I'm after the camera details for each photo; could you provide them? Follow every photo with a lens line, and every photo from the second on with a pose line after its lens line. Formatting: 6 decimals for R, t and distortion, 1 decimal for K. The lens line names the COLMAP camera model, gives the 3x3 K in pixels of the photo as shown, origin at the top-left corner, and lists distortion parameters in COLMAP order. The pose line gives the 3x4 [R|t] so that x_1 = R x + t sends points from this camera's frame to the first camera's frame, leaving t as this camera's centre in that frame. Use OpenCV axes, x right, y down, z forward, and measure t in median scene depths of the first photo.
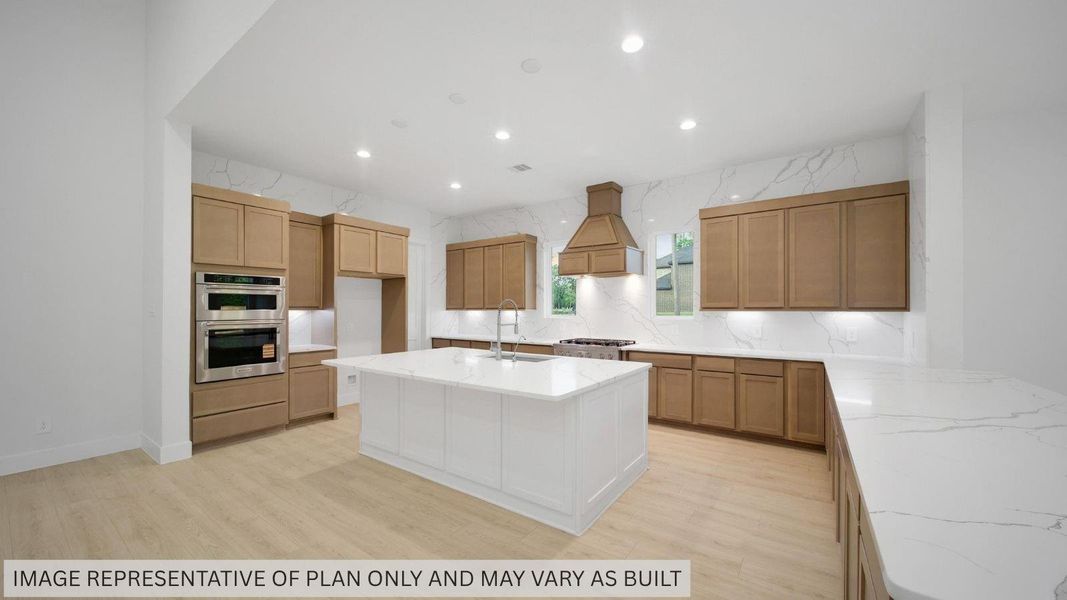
lens RADIAL K [[392.1, 0, 535.7], [0, 392.1, 303.4], [0, 0, 1]] dist [0.000311, 0.000038]
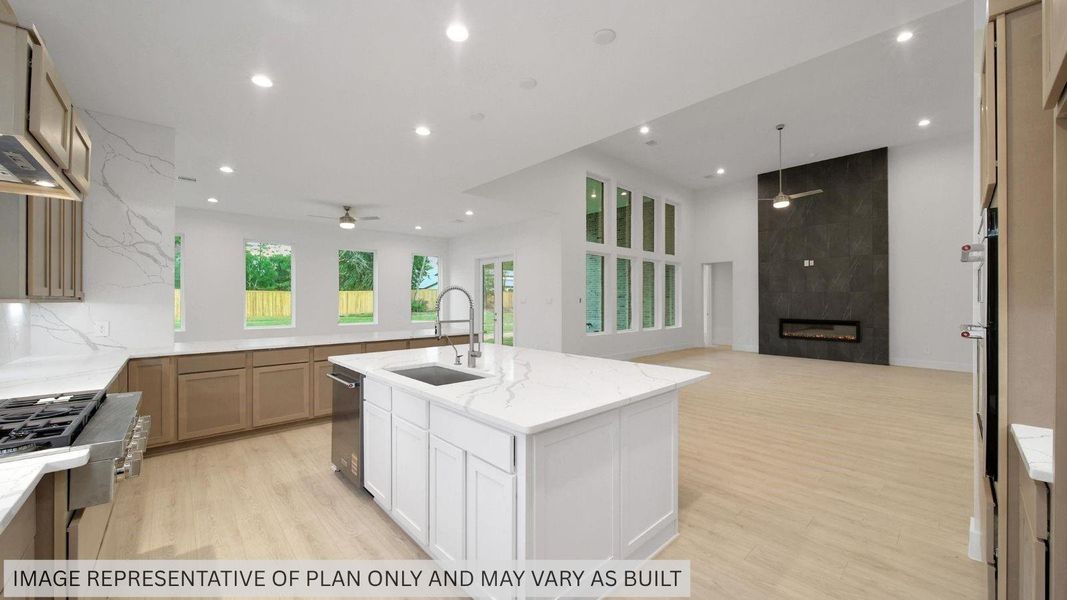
lens RADIAL K [[392.1, 0, 535.3], [0, 392.1, 300.5], [0, 0, 1]] dist [0.000311, 0.000038]
pose [[-0.976238, -0.003688, 0.216669, -0.388353], [-0.005254, 0.999964, -0.006650, 0.018355], [-0.216637, -0.007631, -0.976223, 1.774507]]
